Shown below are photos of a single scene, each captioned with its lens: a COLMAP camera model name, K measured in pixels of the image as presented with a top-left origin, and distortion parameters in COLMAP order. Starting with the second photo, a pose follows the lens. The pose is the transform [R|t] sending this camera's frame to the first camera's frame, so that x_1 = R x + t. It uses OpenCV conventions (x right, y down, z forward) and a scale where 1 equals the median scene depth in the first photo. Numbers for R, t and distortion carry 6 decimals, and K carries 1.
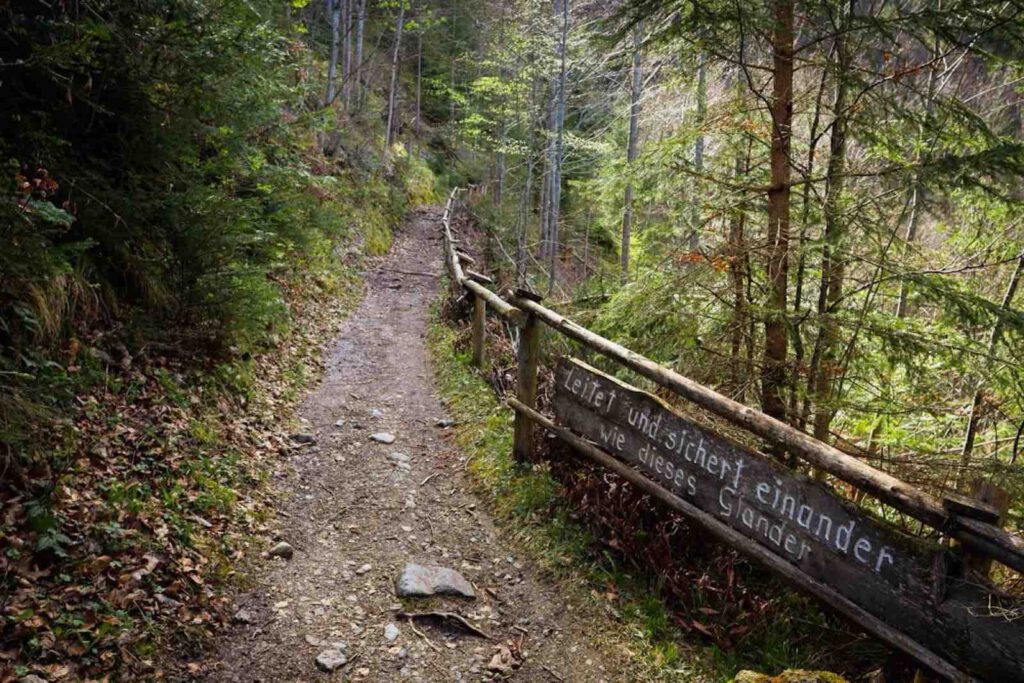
lens RADIAL K [[761.1, 0, 512.0], [0, 761.1, 341.5], [0, 0, 1]] dist [0.007986, -0.007239]
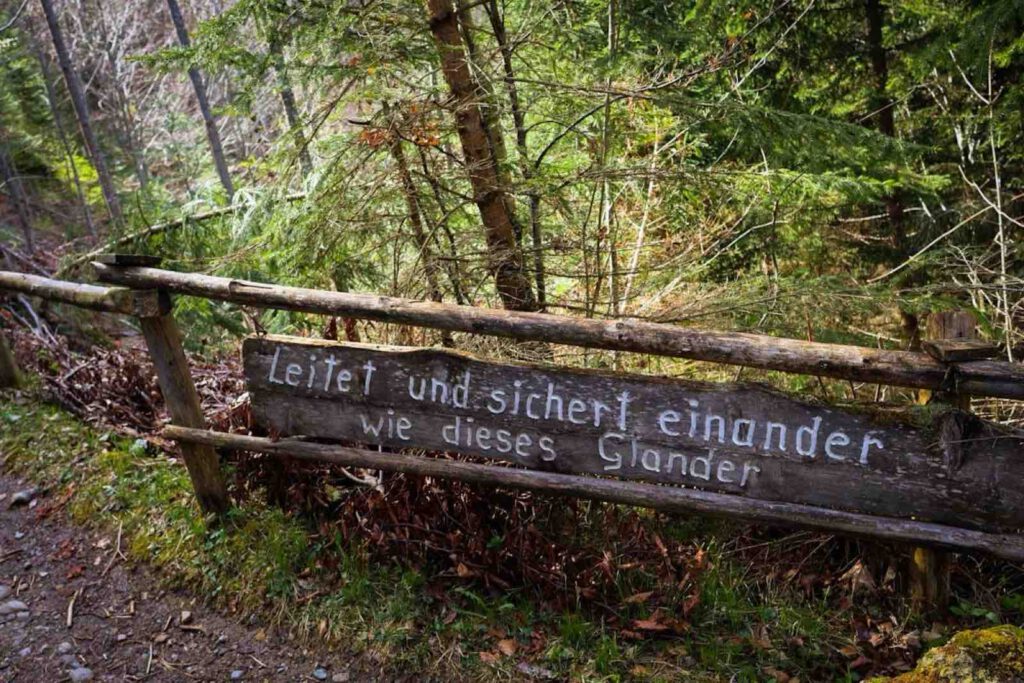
lens RADIAL K [[761.1, 0, 512.0], [0, 761.1, 341.5], [0, 0, 1]] dist [0.007986, -0.007239]
pose [[0.755637, -0.359885, 0.547261, -0.145466], [0.276854, 0.932710, 0.231092, -0.079739], [-0.593603, -0.023111, 0.804426, 0.462496]]
